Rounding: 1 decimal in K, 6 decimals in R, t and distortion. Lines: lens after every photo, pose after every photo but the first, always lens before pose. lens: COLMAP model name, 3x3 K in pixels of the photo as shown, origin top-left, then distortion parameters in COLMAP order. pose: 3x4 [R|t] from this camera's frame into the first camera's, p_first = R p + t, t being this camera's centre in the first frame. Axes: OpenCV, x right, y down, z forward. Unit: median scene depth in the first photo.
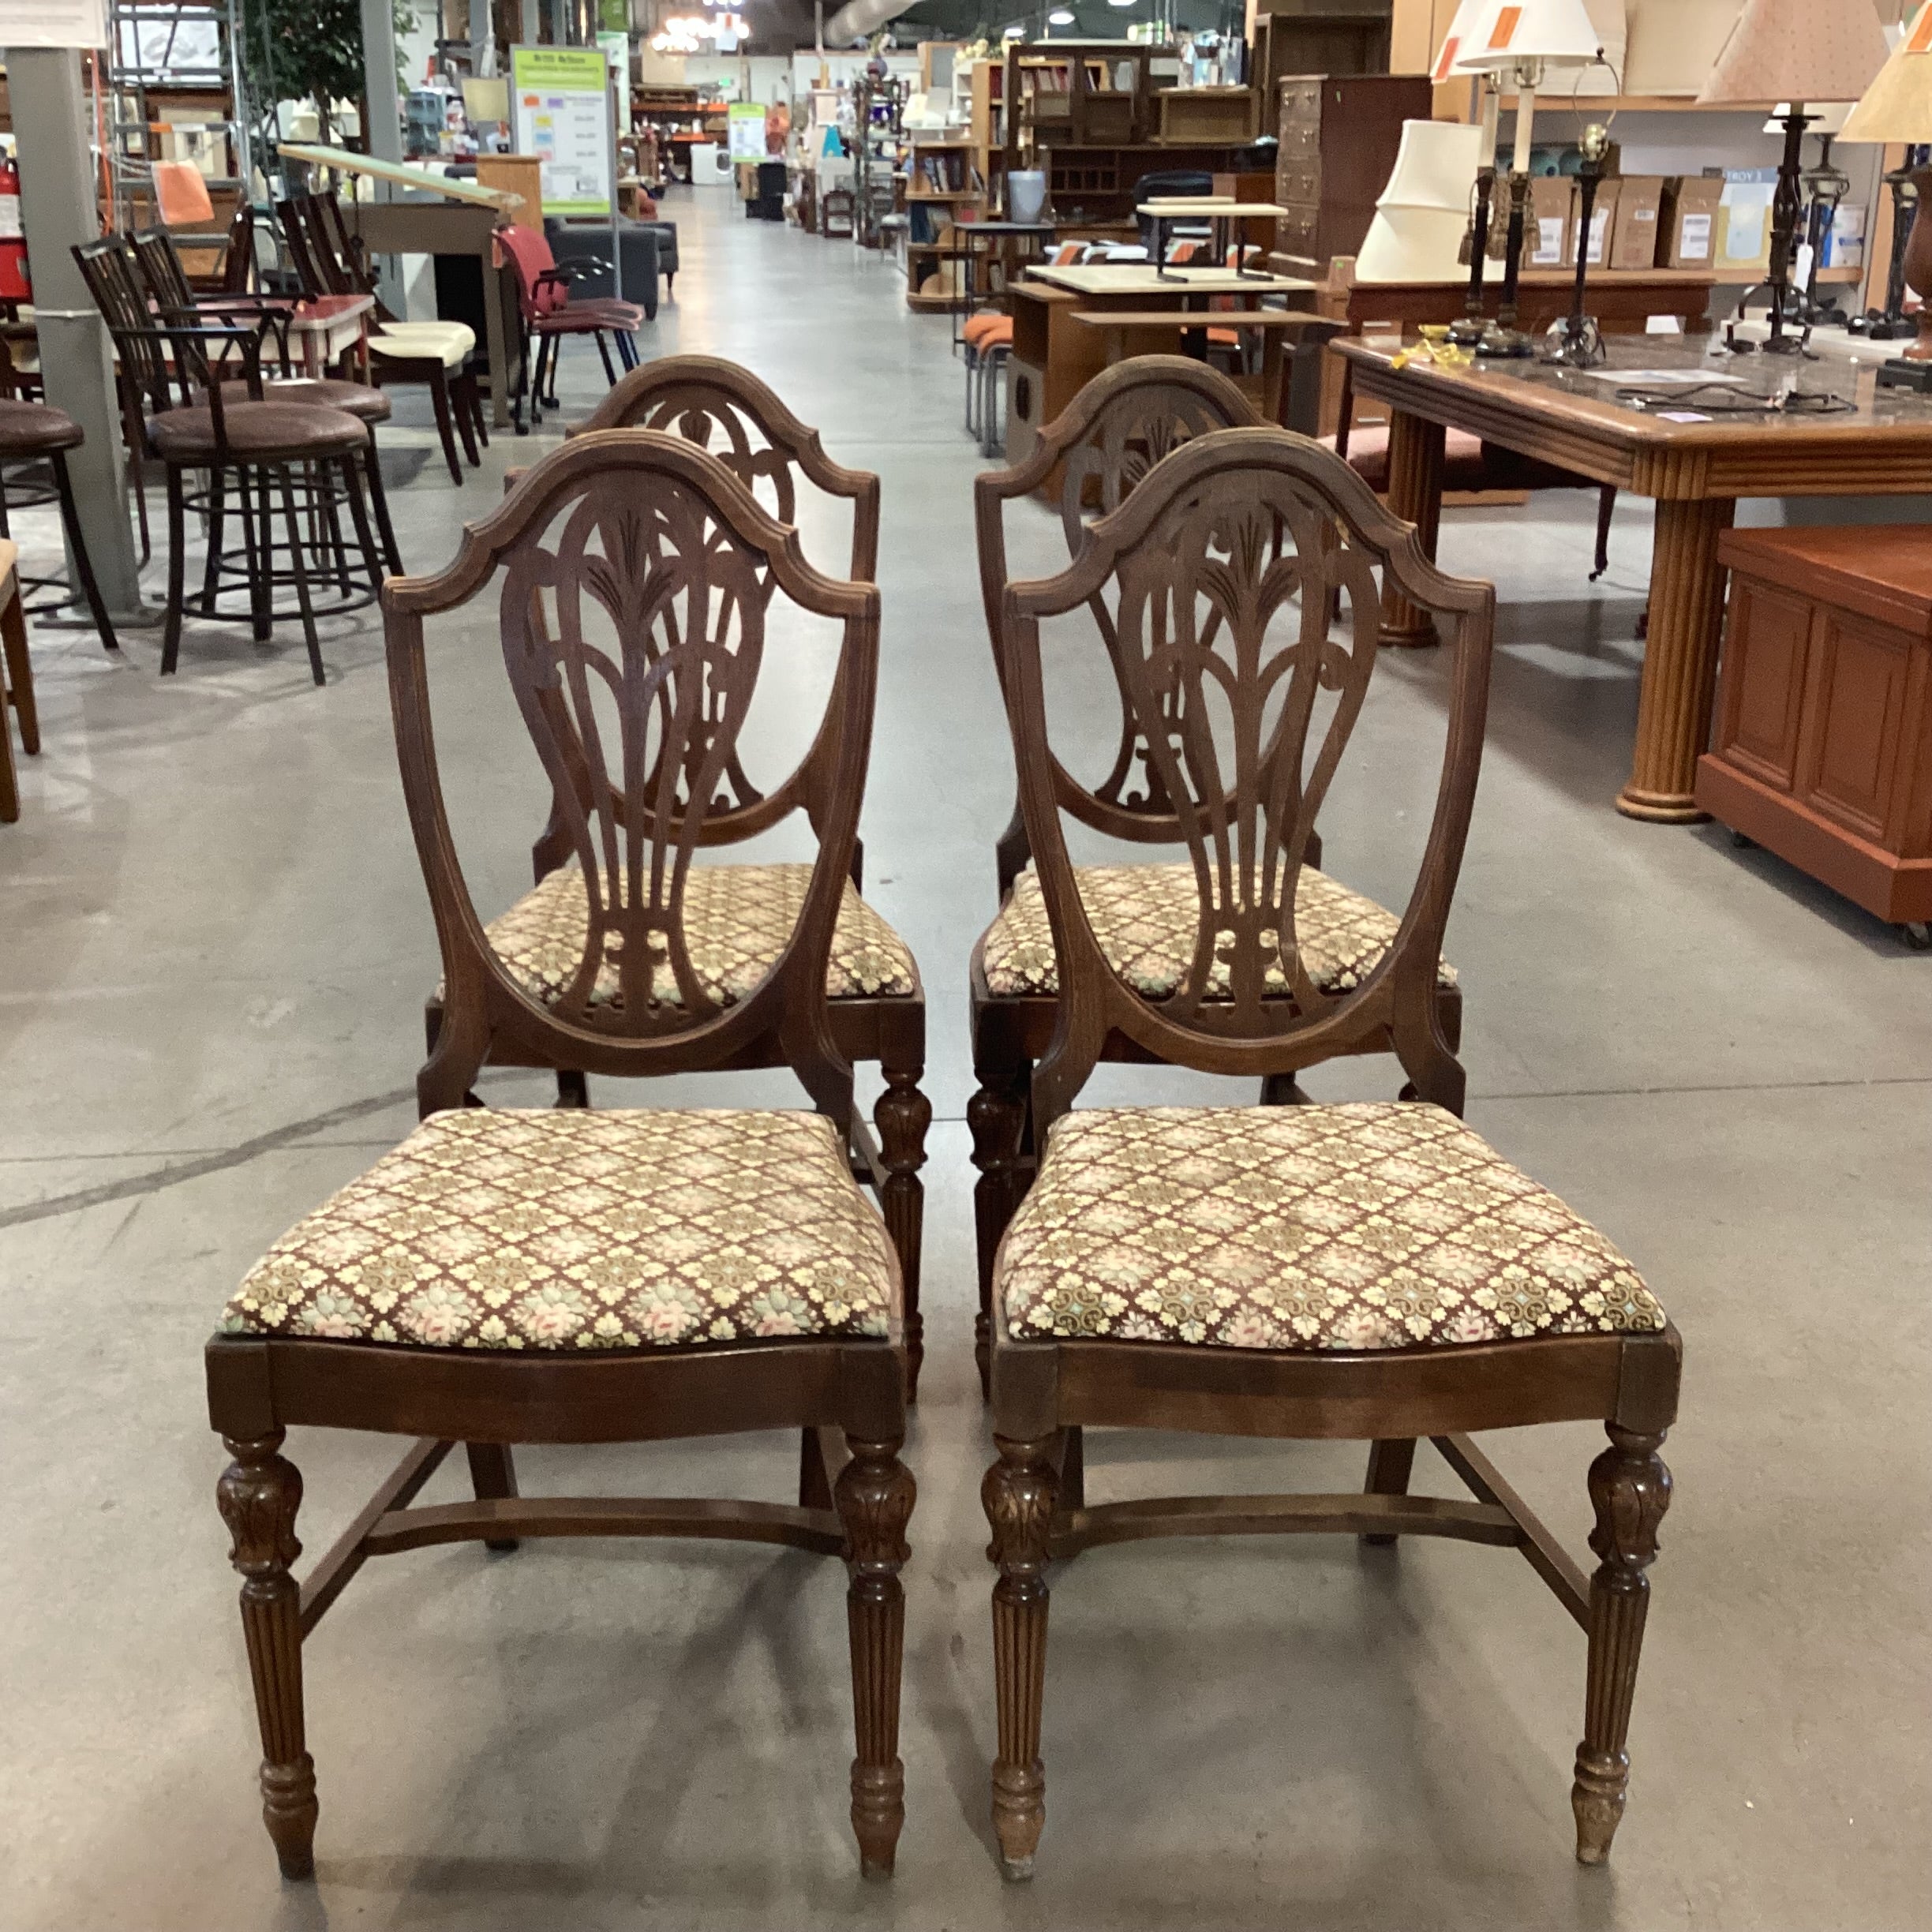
lens RADIAL K [[2352.7, 0, 966.0], [0, 2352.7, 966.0], [0, 0, 1]] dist [0.141195, -0.331014]
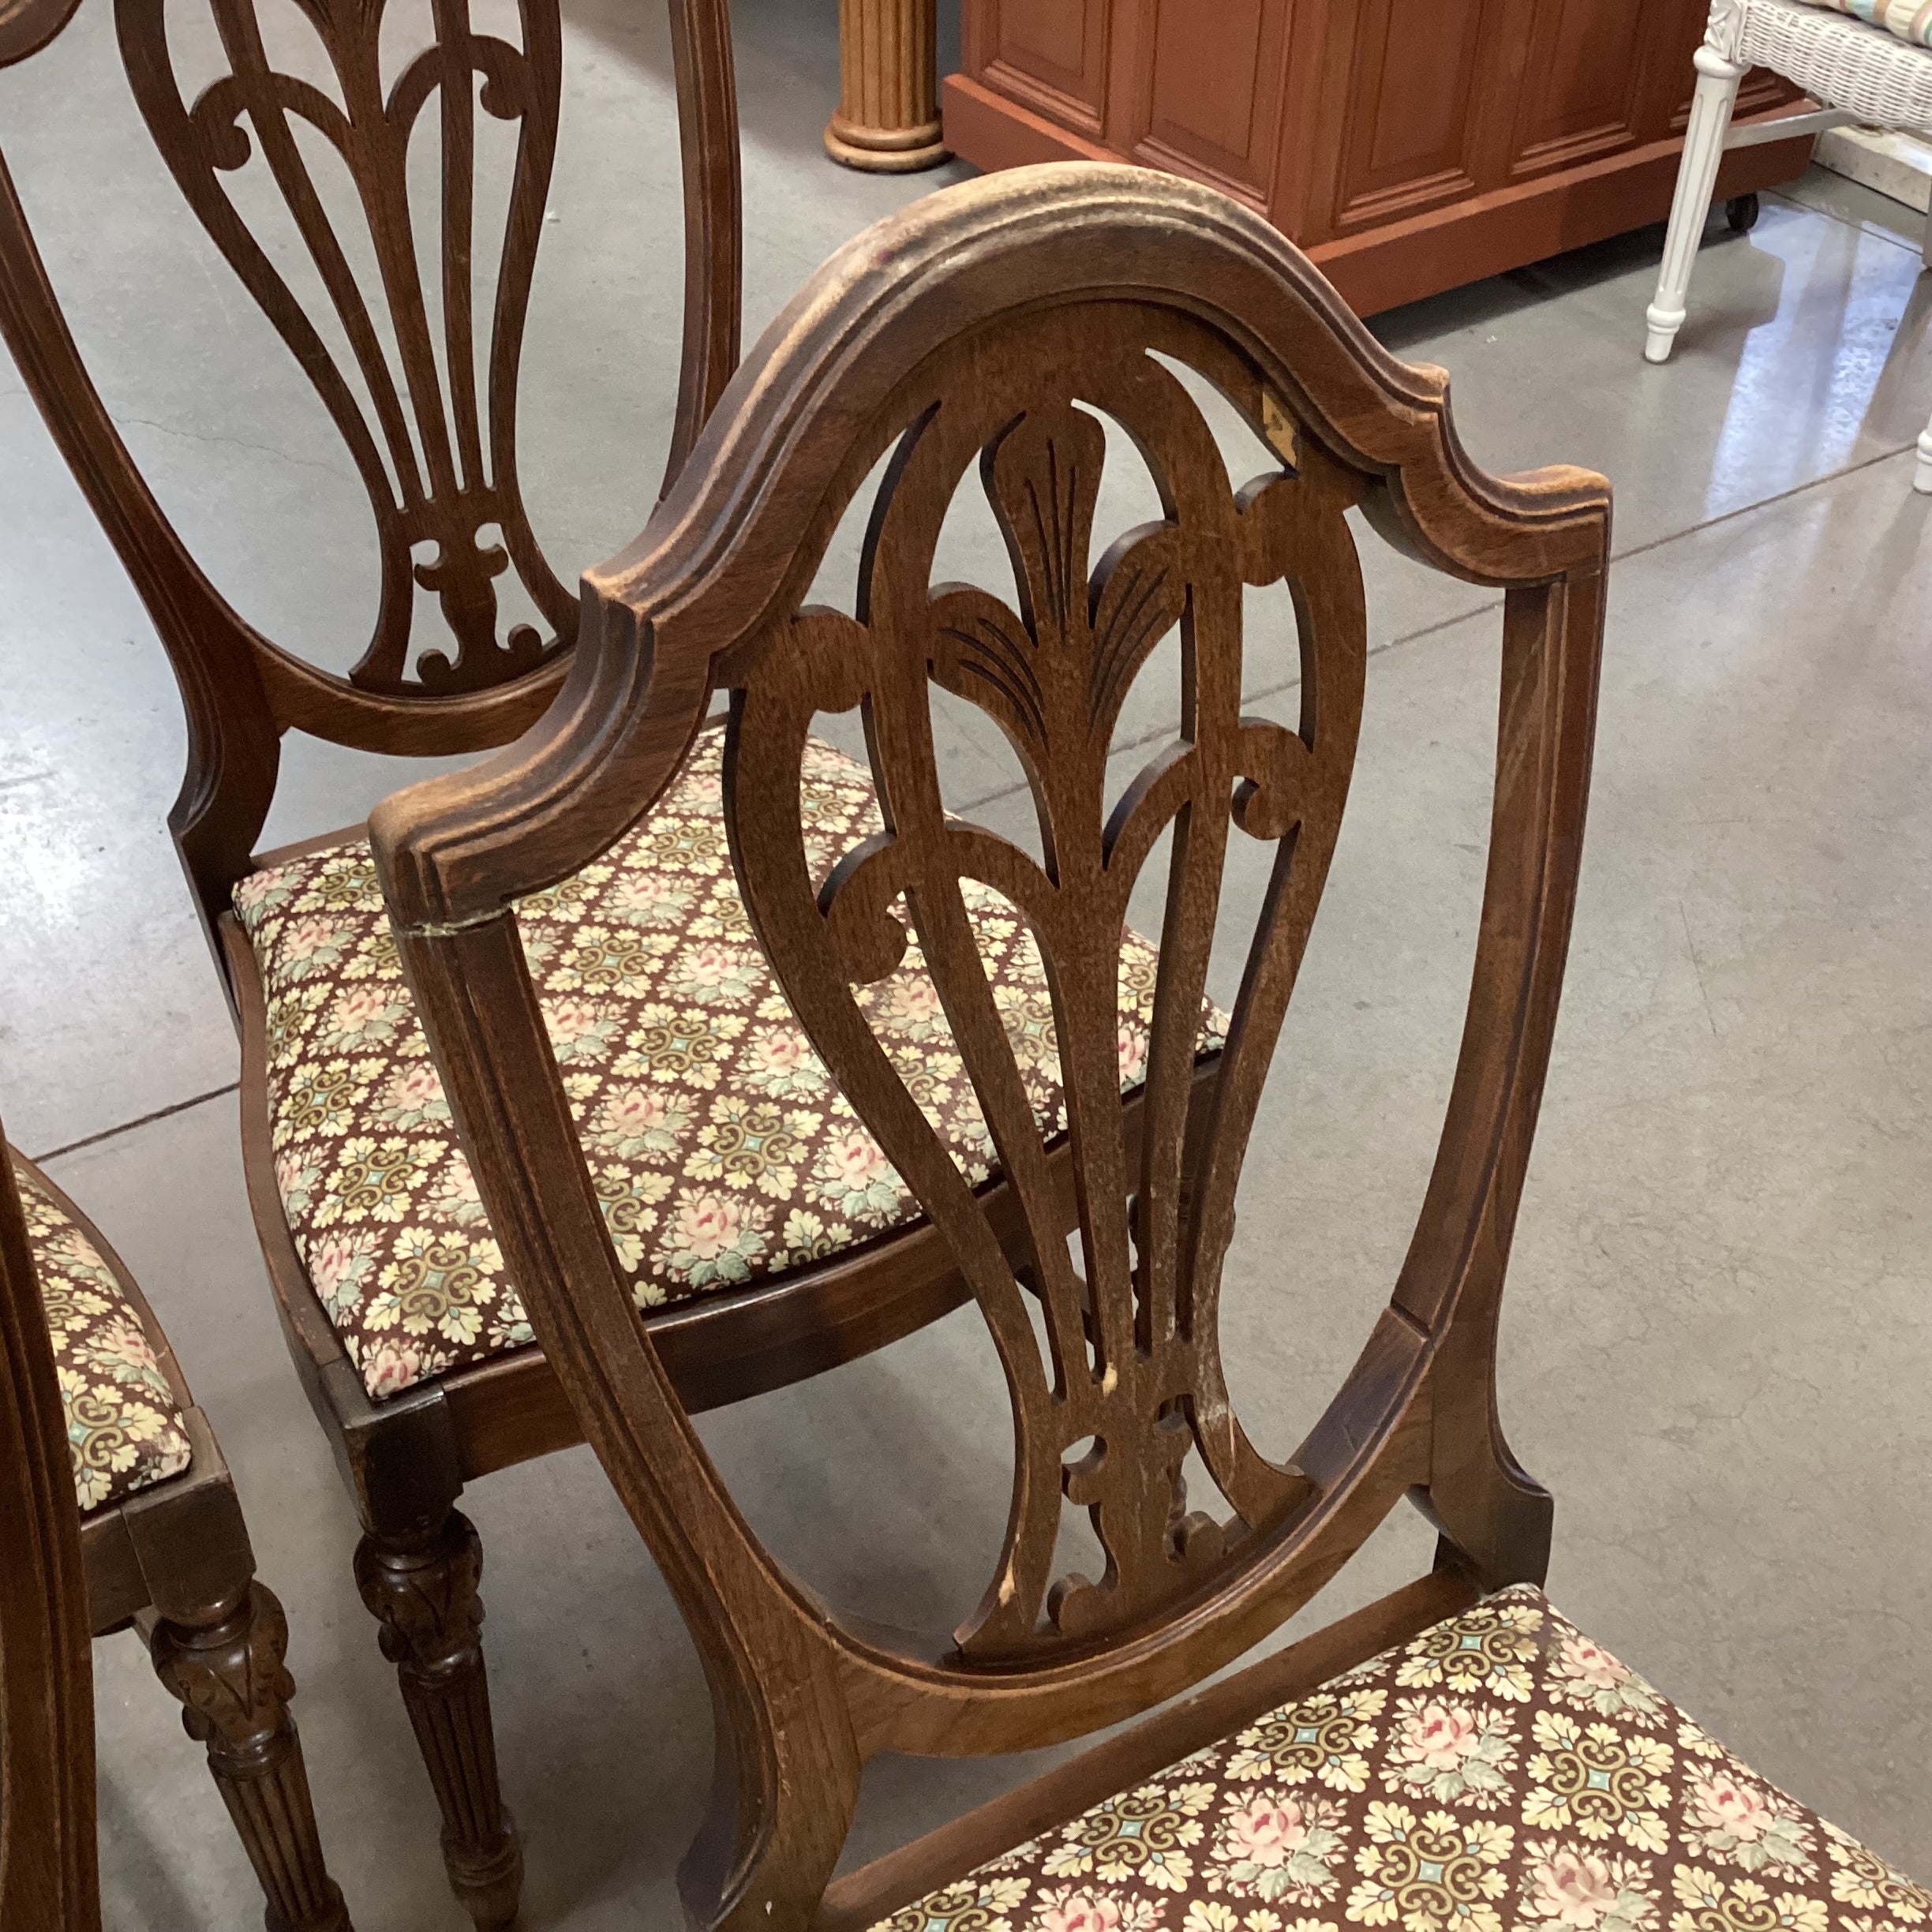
lens RADIAL K [[2352.7, 0, 966.0], [0, 2352.7, 966.0], [0, 0, 1]] dist [0.141195, -0.331014]
pose [[0.891866, -0.280675, 0.354677, -0.022190], [0.138628, 0.916055, 0.376331, -0.184698], [-0.430531, -0.286468, 0.855908, 0.511942]]
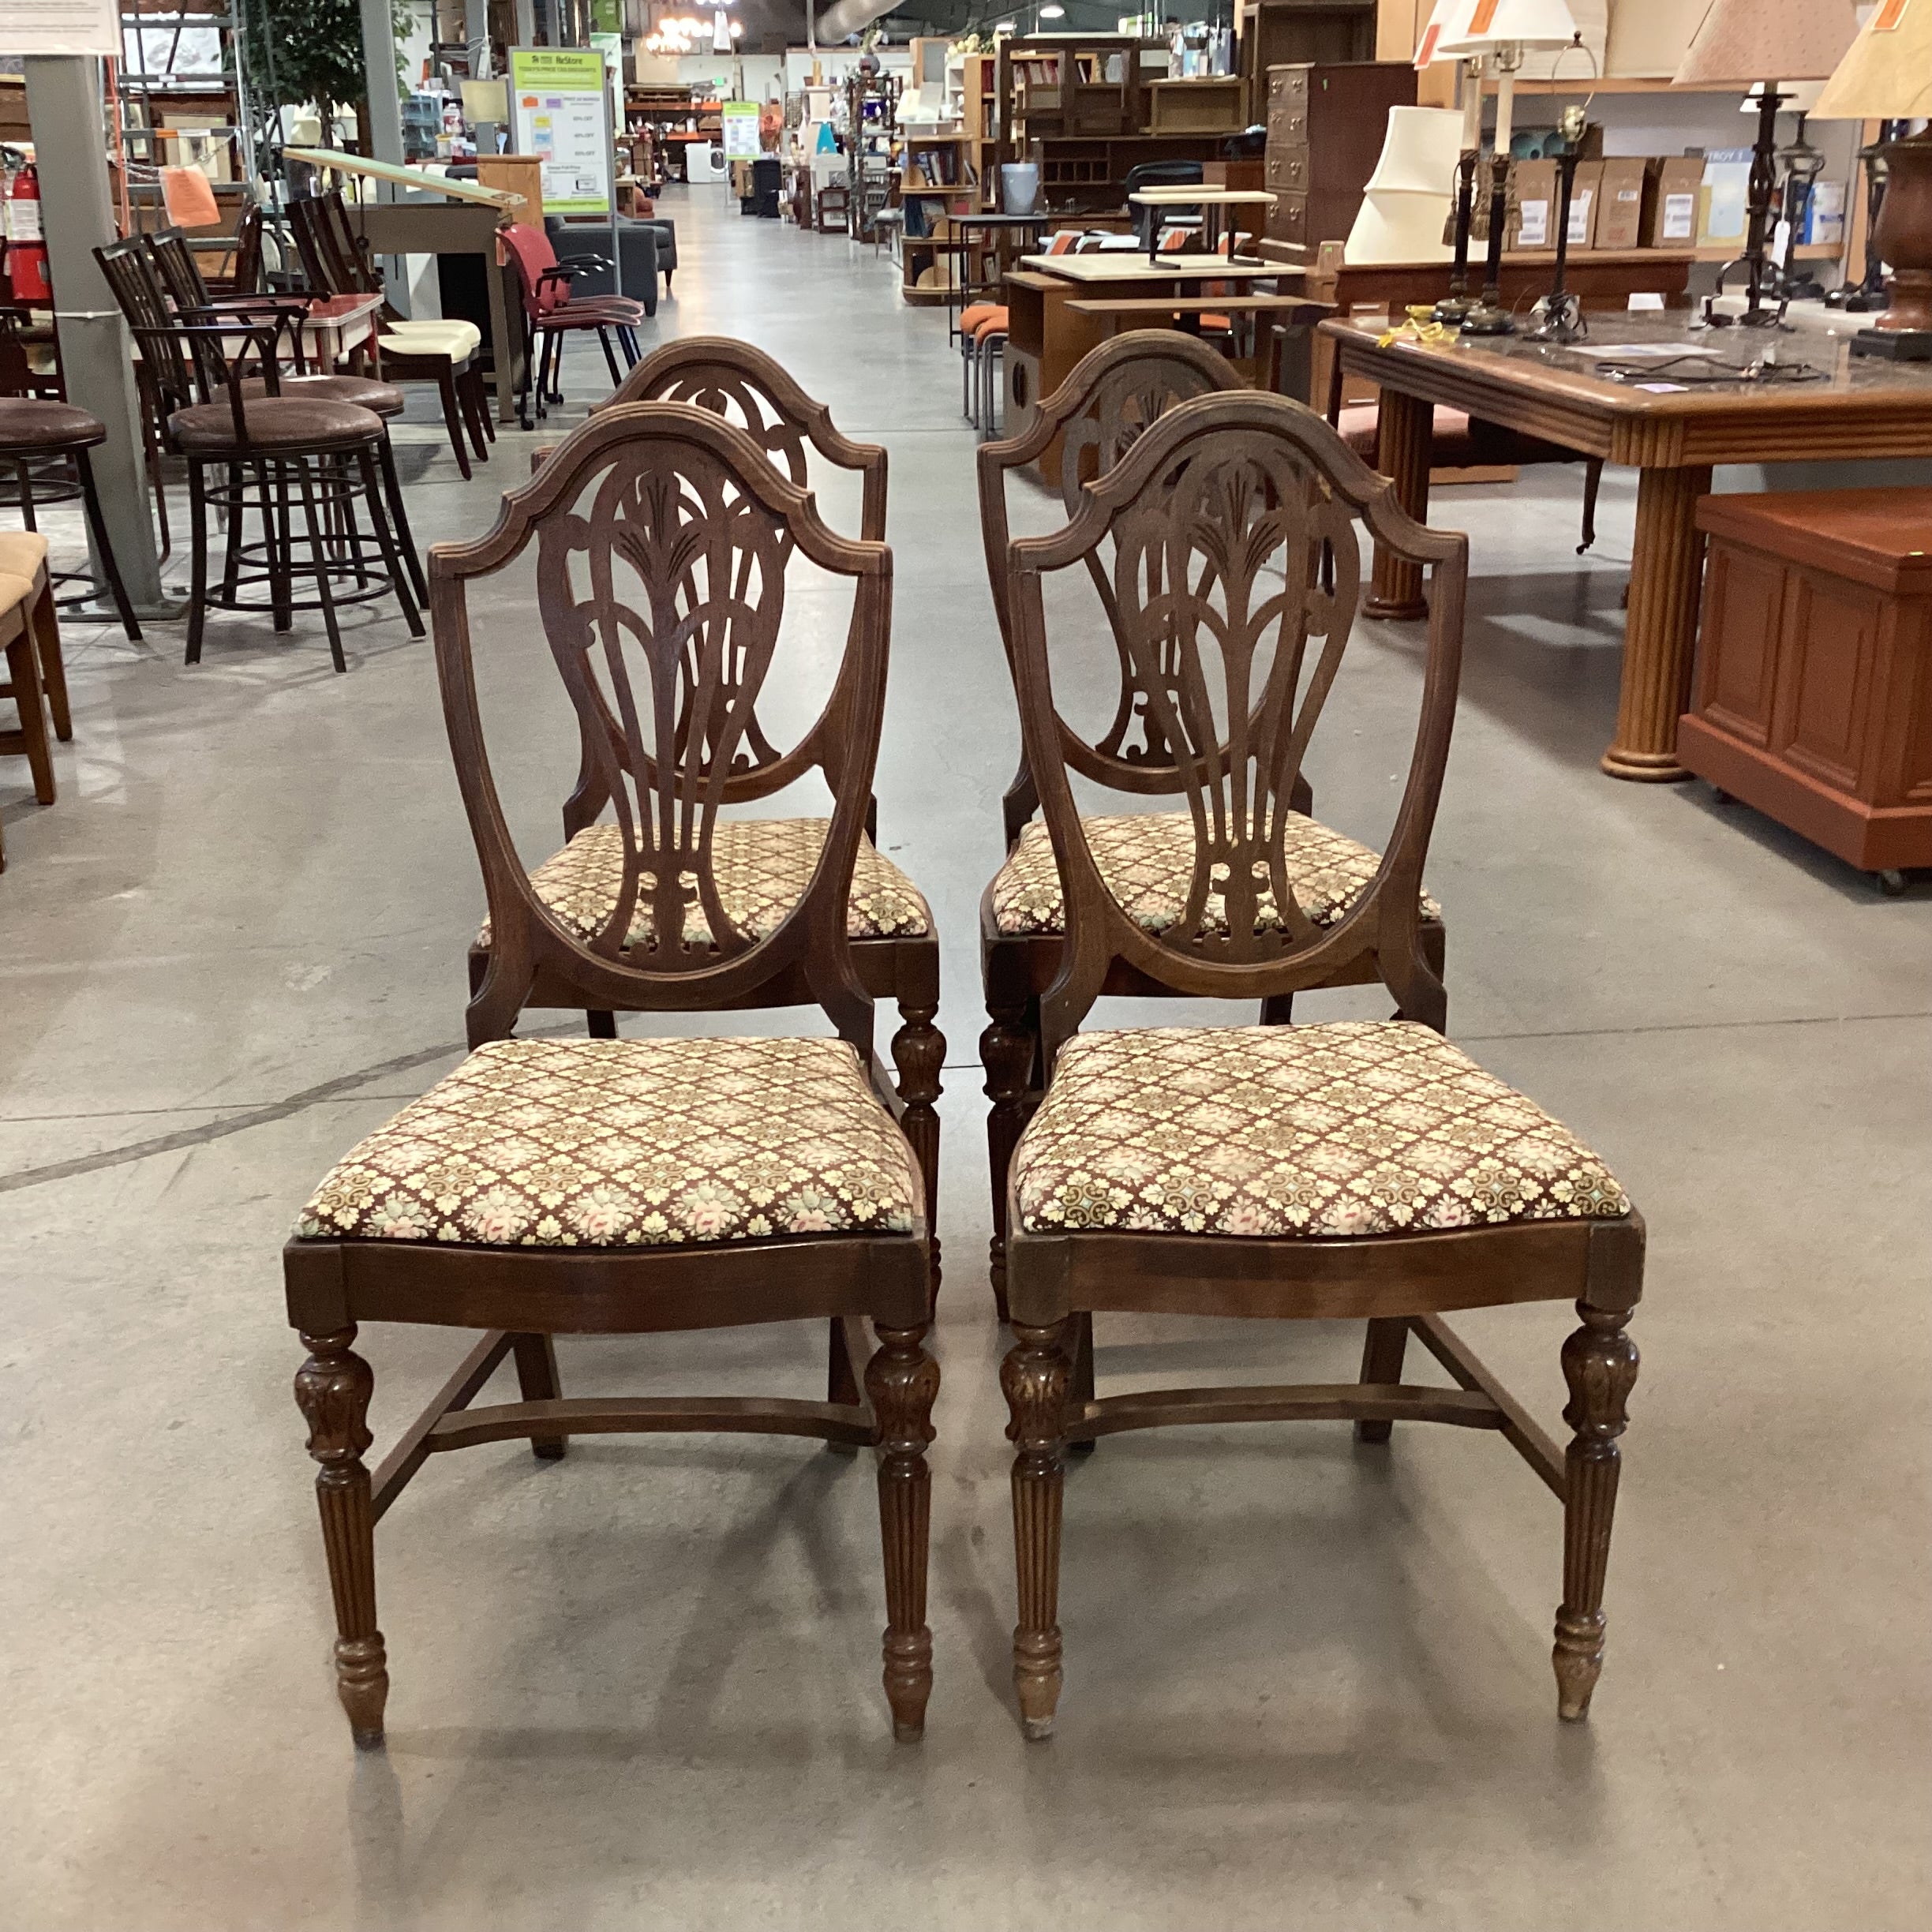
lens RADIAL K [[2344.2, 0, 963.6], [0, 2344.2, 959.6], [0, 0, 1]] dist [0.140984, -0.316506]
pose [[0.999887, -0.014777, -0.002893, -0.002736], [0.014779, 0.999891, 0.000500, 0.019922], [0.002885, -0.000543, 0.999996, -0.048984]]
